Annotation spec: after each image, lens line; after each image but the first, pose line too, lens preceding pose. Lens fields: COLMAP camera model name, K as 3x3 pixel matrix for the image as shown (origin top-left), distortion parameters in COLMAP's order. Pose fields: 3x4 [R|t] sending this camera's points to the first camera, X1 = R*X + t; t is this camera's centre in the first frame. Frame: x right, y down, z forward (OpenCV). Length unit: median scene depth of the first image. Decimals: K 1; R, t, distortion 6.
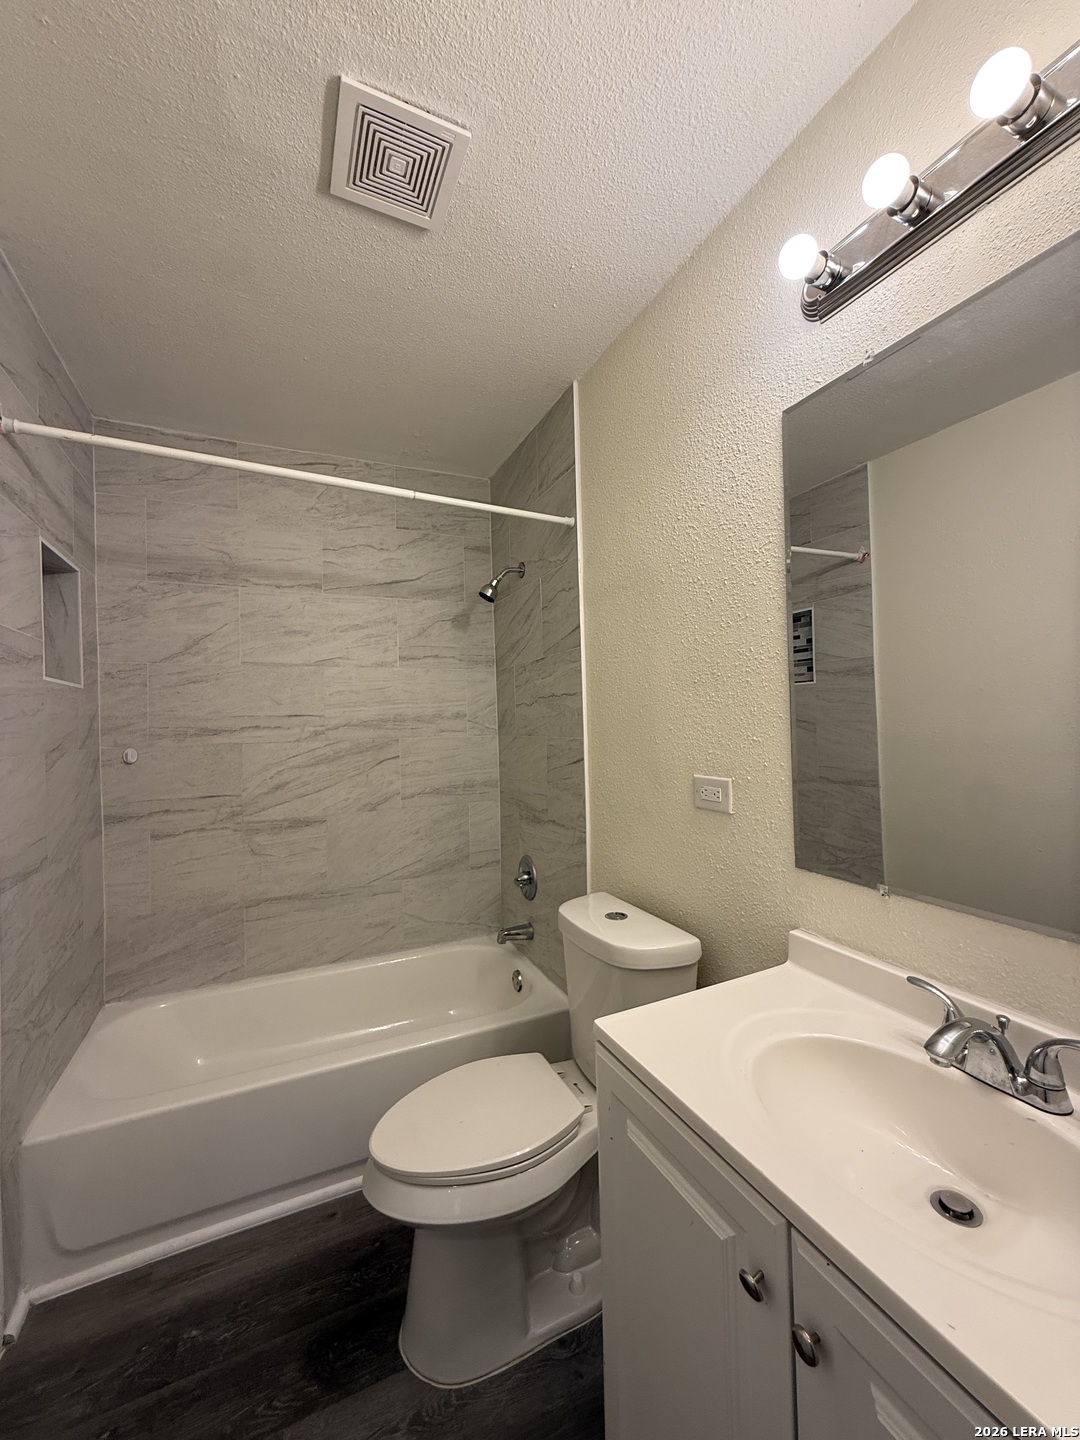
lens RADIAL K [[574.9, 0, 543.5], [0, 574.9, 716.5], [0, 0, 1]] dist [0.007556, -0.000341]
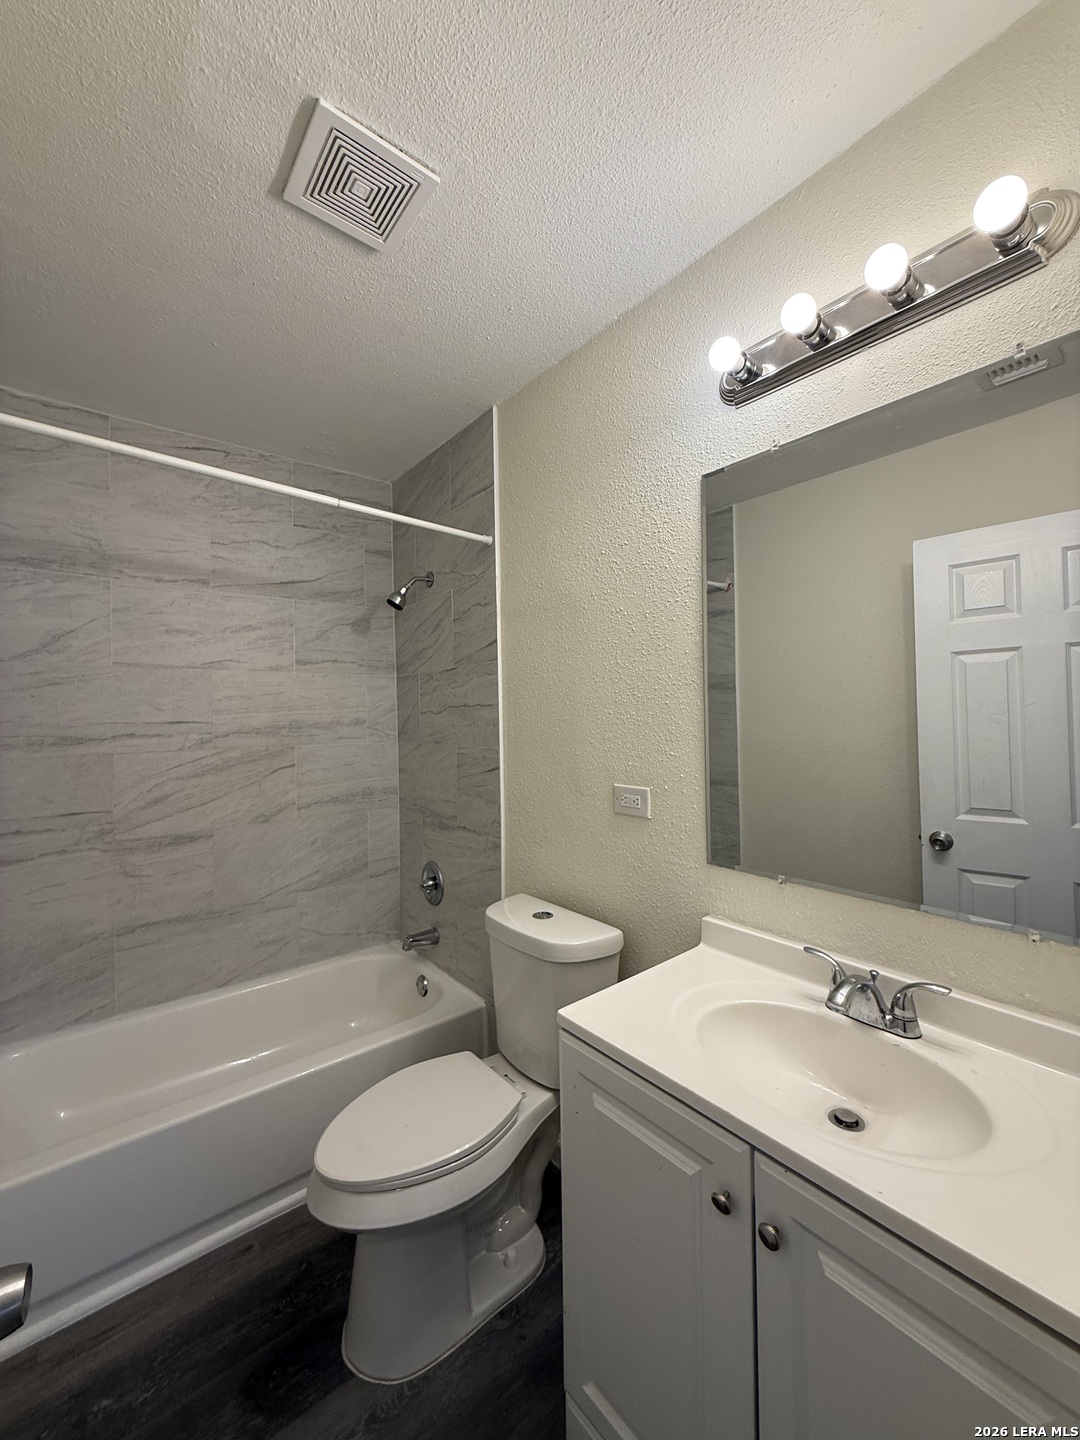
lens RADIAL K [[580.2, 0, 536.3], [0, 580.2, 716.1], [0, 0, 1]] dist [0.009440, 0.000037]
pose [[0.970658, 0.009133, 0.240292, -0.152488], [-0.010724, 0.999928, 0.005315, -0.034281], [-0.240227, -0.007736, 0.970686, -0.055731]]
